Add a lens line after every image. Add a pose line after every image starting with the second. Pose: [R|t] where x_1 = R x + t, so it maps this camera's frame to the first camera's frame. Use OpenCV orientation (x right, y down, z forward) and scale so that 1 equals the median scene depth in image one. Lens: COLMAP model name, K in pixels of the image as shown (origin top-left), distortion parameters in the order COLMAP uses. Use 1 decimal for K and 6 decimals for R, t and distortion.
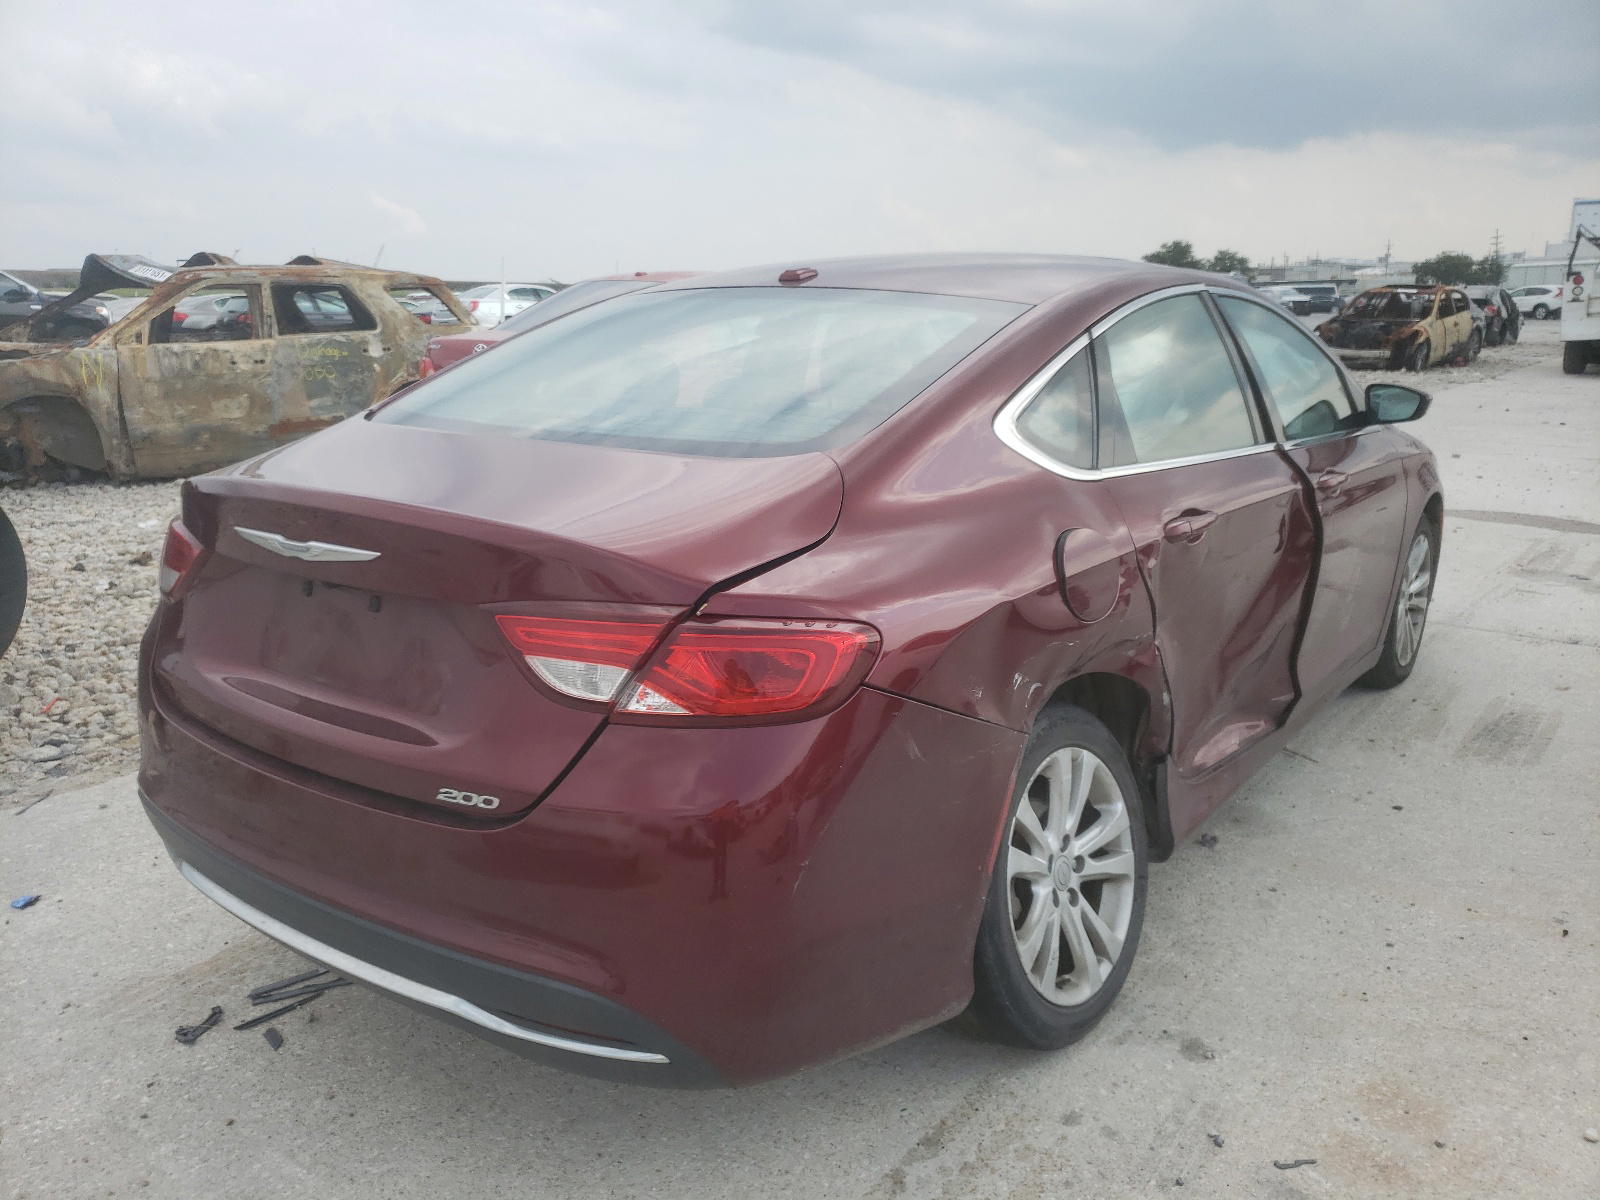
lens RADIAL K [[1219.5, 0, 801.4], [0, 1219.5, 605.3], [0, 0, 1]] dist [0.003297, 0.011693]
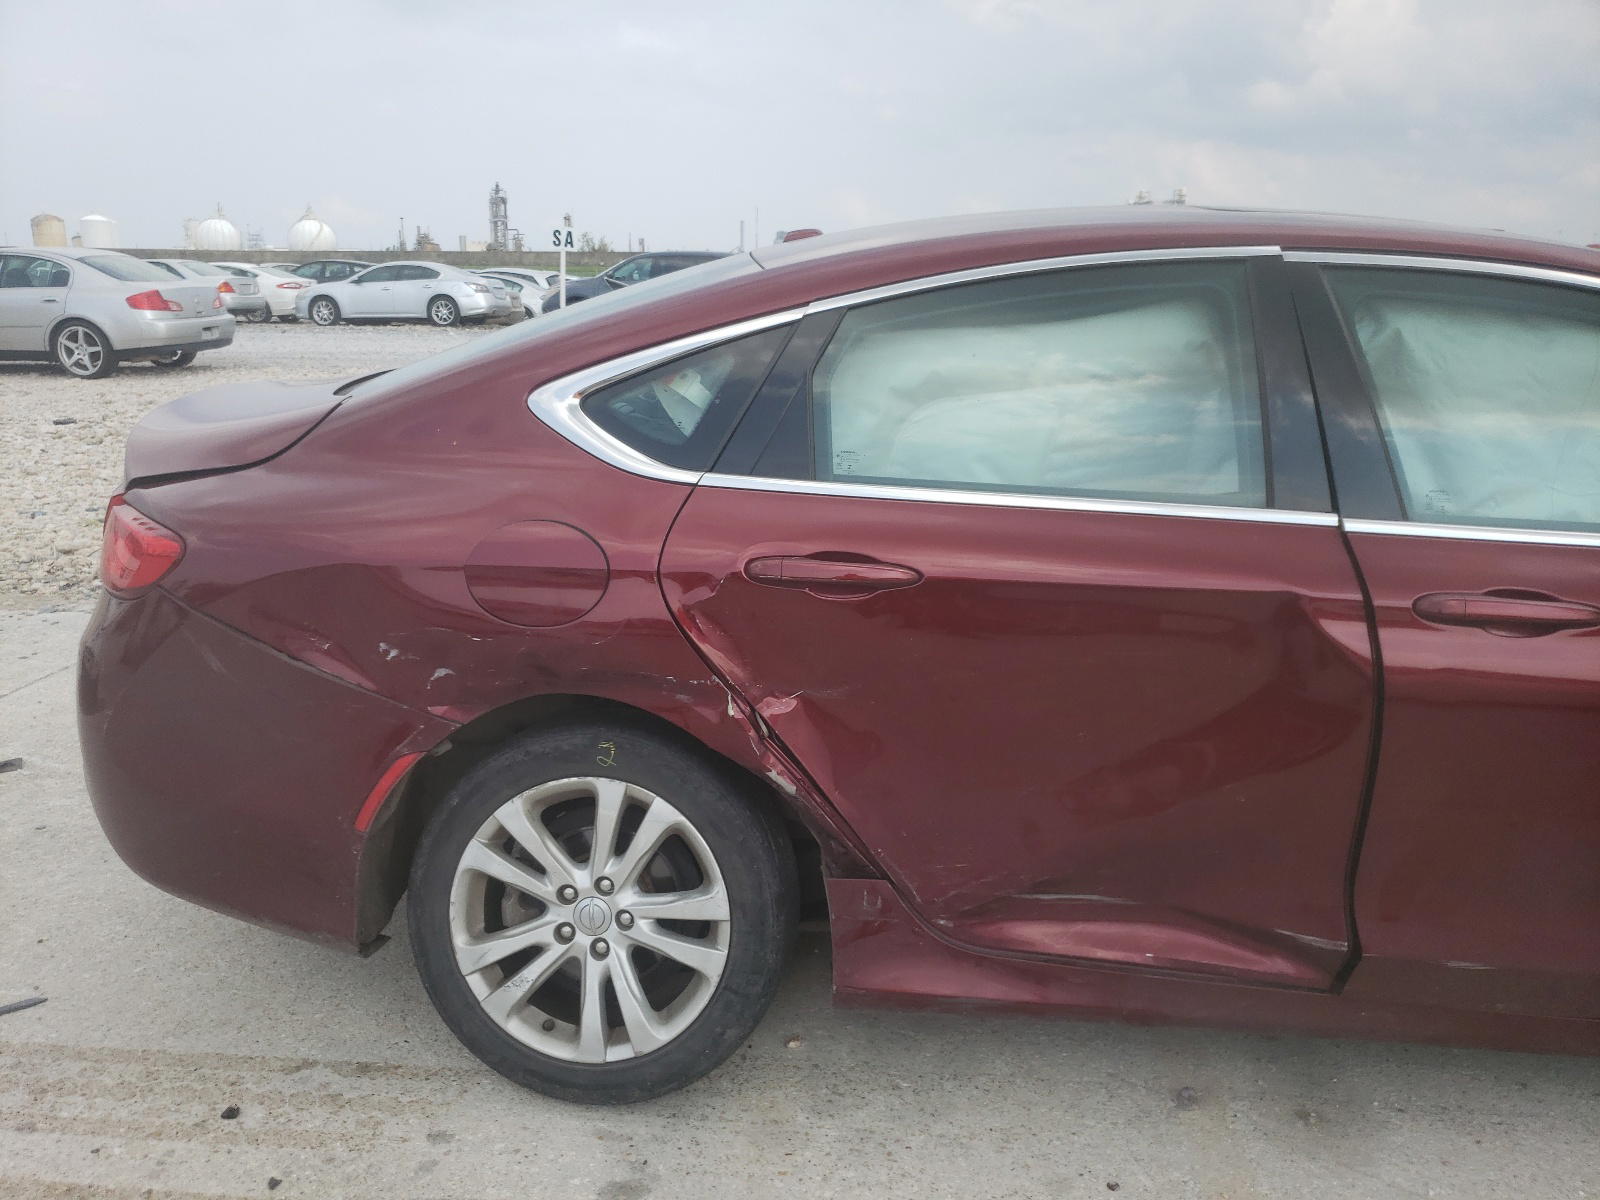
lens RADIAL K [[1219.5, 0, 800.7], [0, 1219.5, 593.8], [0, 0, 1]] dist [0.003297, 0.011693]
pose [[0.547263, 0.222092, -0.806956, 1.038226], [-0.215353, 0.969054, 0.120657, -0.156955], [0.808781, 0.107749, 0.578155, 0.637608]]
